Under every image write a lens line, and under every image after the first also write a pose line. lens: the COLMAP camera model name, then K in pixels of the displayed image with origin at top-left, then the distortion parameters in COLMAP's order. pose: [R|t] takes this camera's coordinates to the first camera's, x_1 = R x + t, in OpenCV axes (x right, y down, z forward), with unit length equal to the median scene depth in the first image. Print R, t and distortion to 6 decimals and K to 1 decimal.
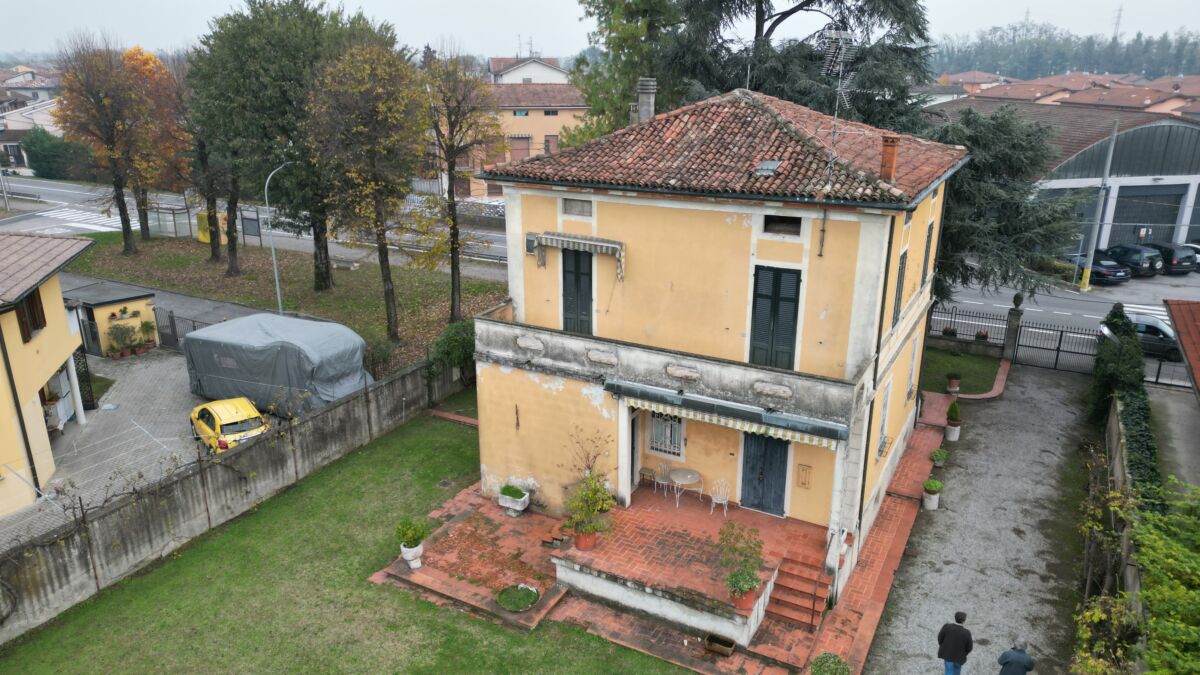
lens RADIAL K [[829.9, 0, 600.0], [0, 829.9, 337.5], [0, 0, 1]] dist [0.089382, -0.091138]
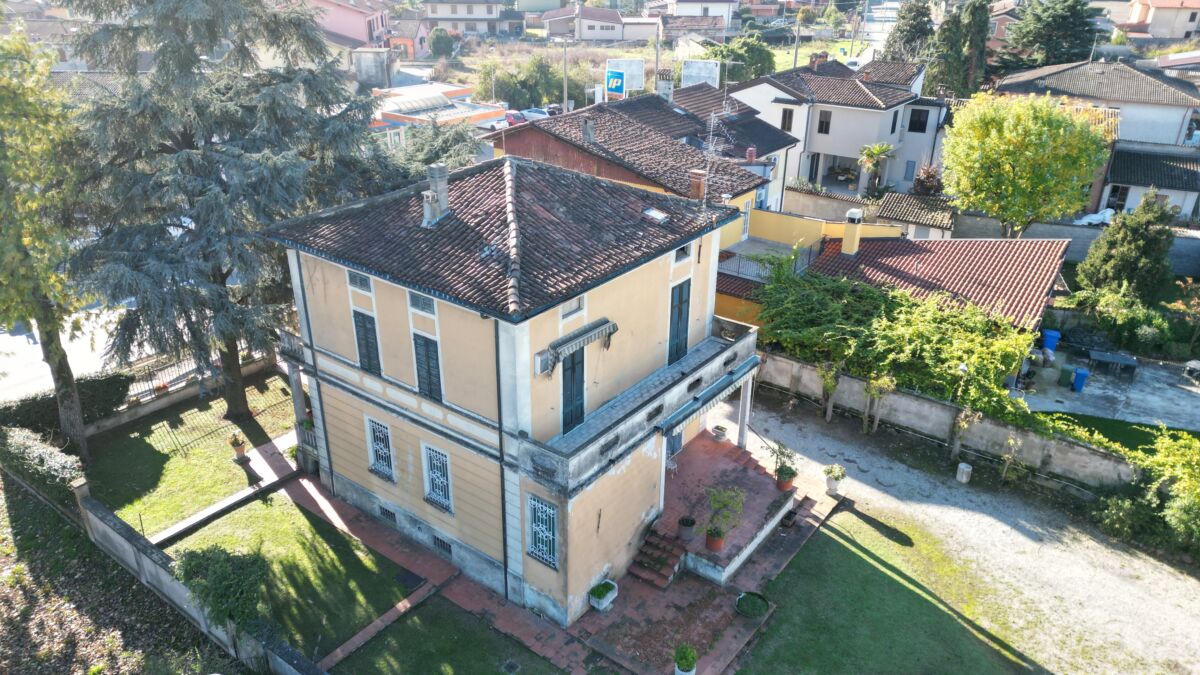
lens RADIAL K [[829.9, 0, 600.0], [0, 829.9, 337.5], [0, 0, 1]] dist [0.089382, -0.091138]
pose [[0.149147, -0.415675, 0.897201, -0.955984], [0.304077, 0.882663, 0.358390, -0.482199], [-0.940900, 0.219366, 0.258044, 0.729100]]
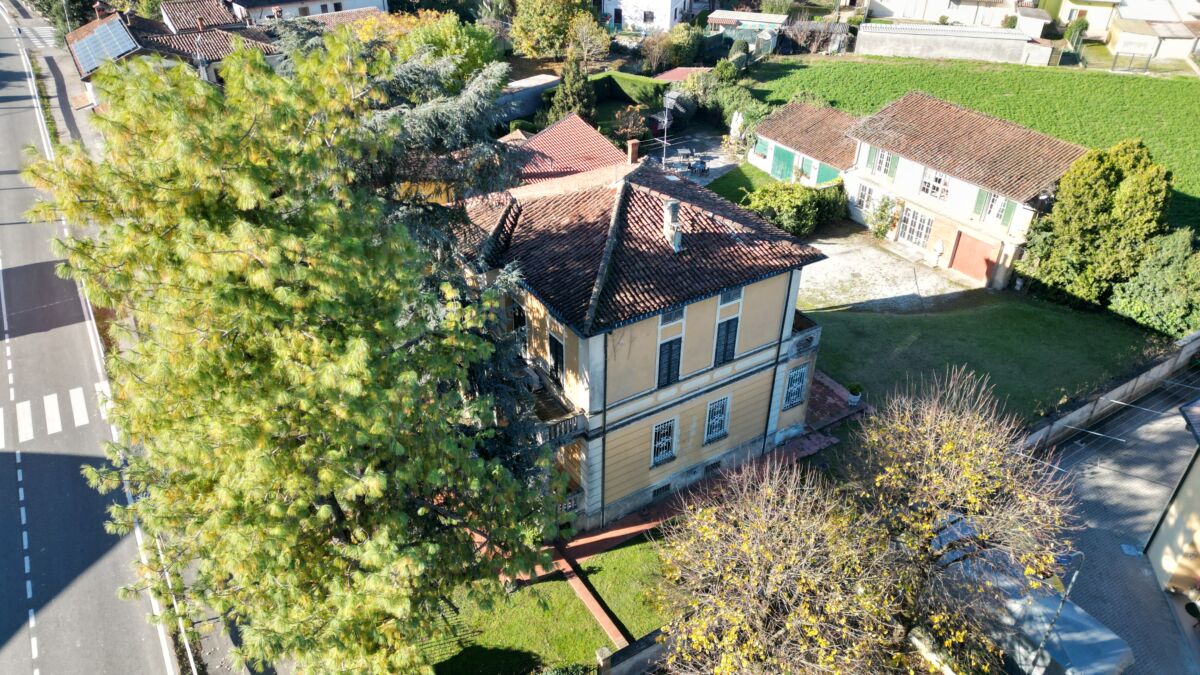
lens RADIAL K [[829.9, 0, 600.0], [0, 829.9, 337.5], [0, 0, 1]] dist [0.089382, -0.091138]
pose [[-0.875837, -0.267859, 0.401449, -0.423448], [0.146104, 0.645635, 0.749539, -1.214375], [-0.459960, 0.715128, -0.526336, 2.045310]]
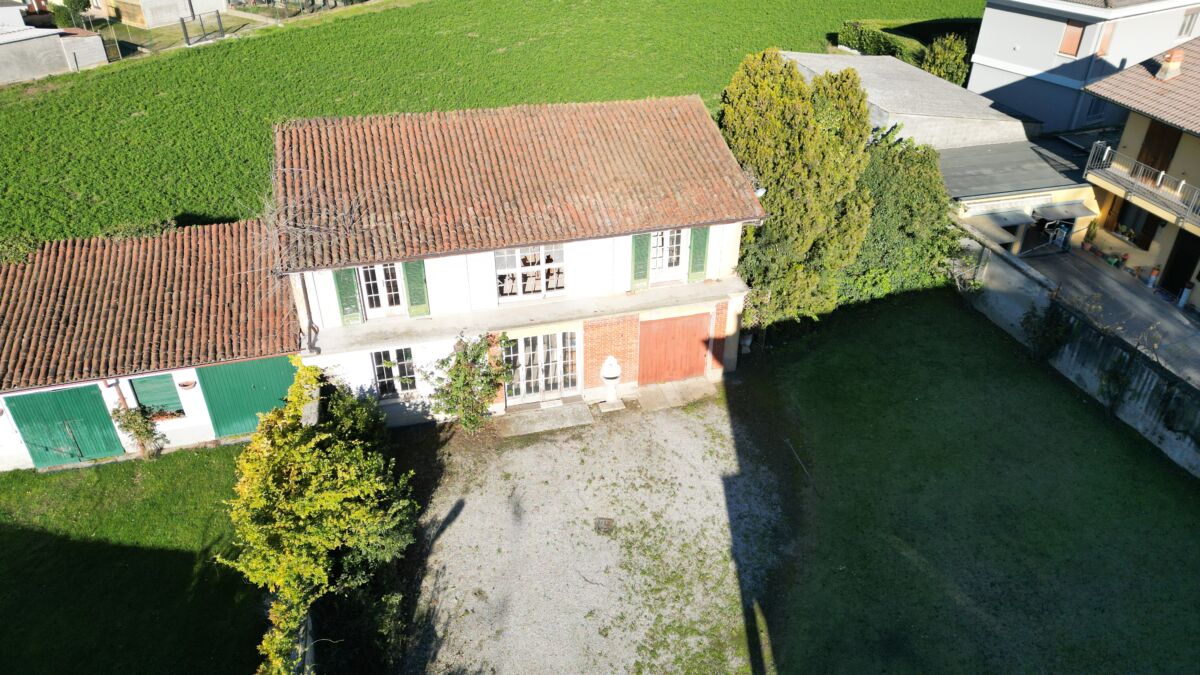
lens RADIAL K [[829.9, 0, 600.0], [0, 829.9, 337.5], [0, 0, 1]] dist [0.089382, -0.091138]
pose [[-0.720072, 0.372194, -0.585635, 0.400630], [-0.219342, 0.678614, 0.700979, -0.337735], [0.658321, 0.633210, -0.407013, 0.663946]]
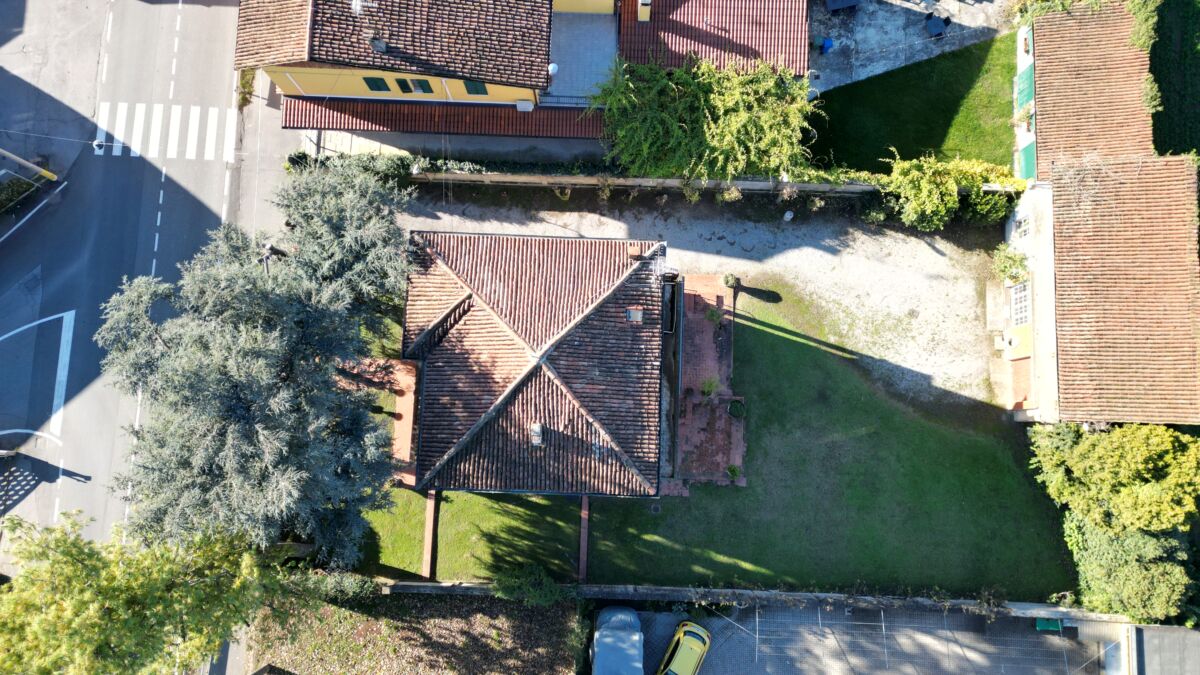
lens RADIAL K [[829.9, 0, 600.0], [0, 829.9, 337.5], [0, 0, 1]] dist [0.089382, -0.091138]
pose [[-0.448018, -0.886747, 0.113838, -0.016705], [0.284263, -0.020567, 0.958526, -1.802498], [-0.847629, 0.461797, 0.261284, 0.564975]]
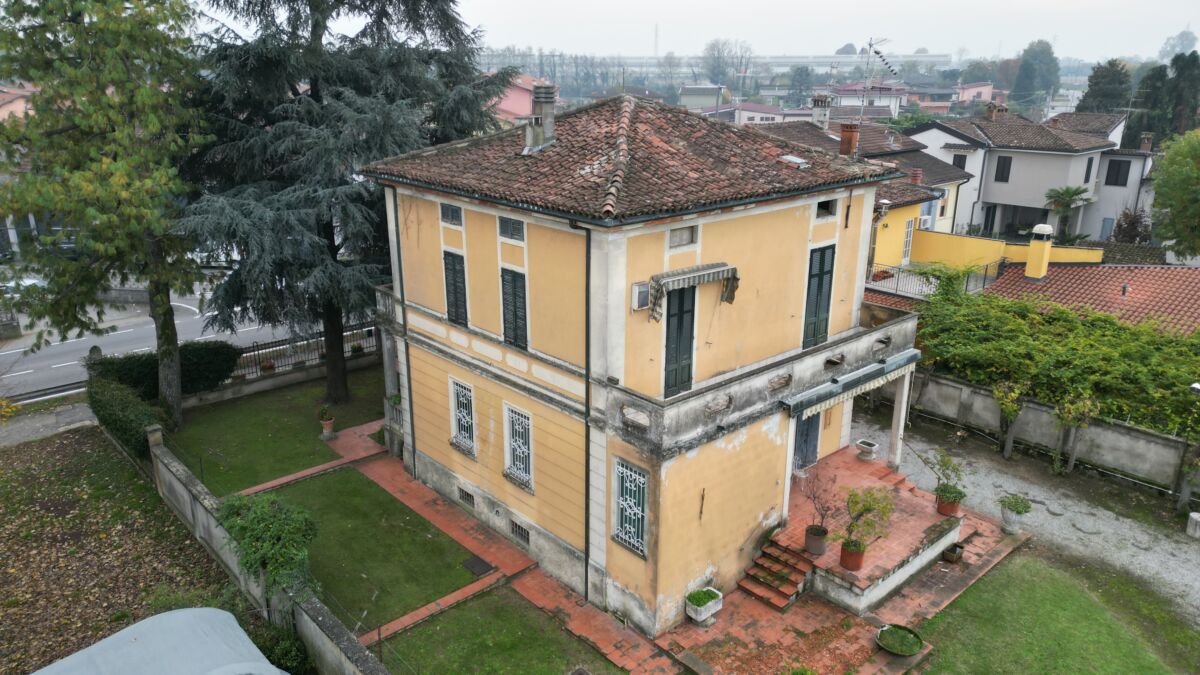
lens RADIAL K [[829.9, 0, 600.0], [0, 829.9, 337.5], [0, 0, 1]] dist [0.089382, -0.091138]
pose [[0.330632, -0.290254, 0.898018, -0.854528], [0.294980, 0.935642, 0.193809, -0.253203], [-0.896476, 0.200818, 0.394972, 0.776572]]
